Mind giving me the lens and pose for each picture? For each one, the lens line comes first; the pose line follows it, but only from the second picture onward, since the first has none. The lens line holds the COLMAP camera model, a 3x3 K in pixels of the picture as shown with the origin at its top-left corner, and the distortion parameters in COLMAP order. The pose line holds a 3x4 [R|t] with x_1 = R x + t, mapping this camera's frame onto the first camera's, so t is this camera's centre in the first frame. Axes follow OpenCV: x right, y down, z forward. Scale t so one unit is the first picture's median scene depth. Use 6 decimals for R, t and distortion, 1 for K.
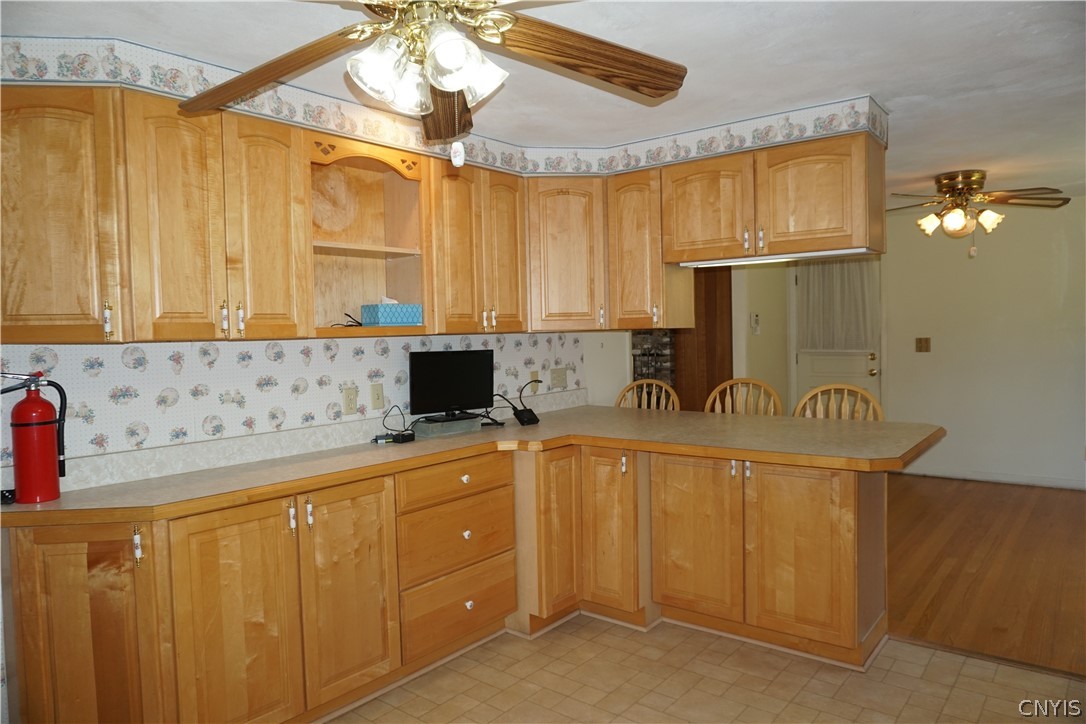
lens RADIAL K [[723.6, 0, 547.7], [0, 723.6, 359.8], [0, 0, 1]] dist [-0.046854, 0.028888]
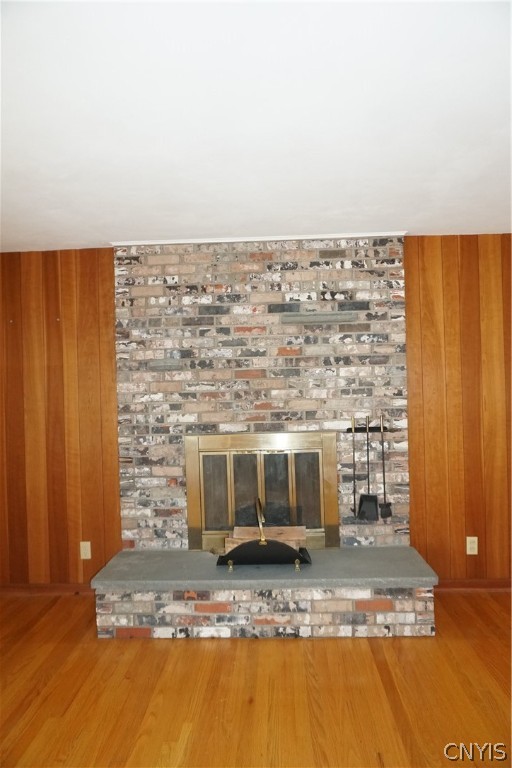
lens RADIAL K [[511.7, 0, 255.3], [0, 511.7, 386.6], [0, 0, 1]] dist [-0.046854, 0.028888]
pose [[0.802990, 0.002344, 0.595988, -0.219531], [0.029975, 0.998568, -0.044313, -0.033024], [-0.595238, 0.053448, 0.801770, 0.936708]]
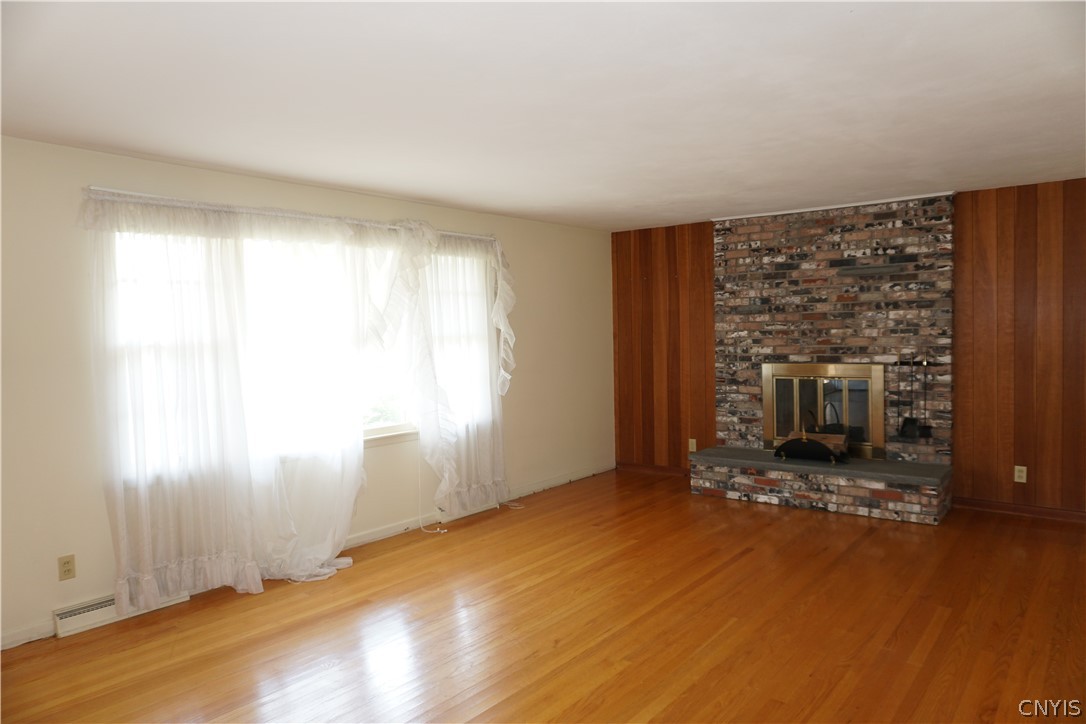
lens RADIAL K [[723.6, 0, 541.9], [0, 723.6, 355.0], [0, 0, 1]] dist [-0.046854, 0.028888]
pose [[0.999928, 0.002805, 0.011669, -0.275145], [-0.002738, 0.999980, -0.005768, -0.012843], [-0.011685, 0.005736, 0.999915, 0.430522]]
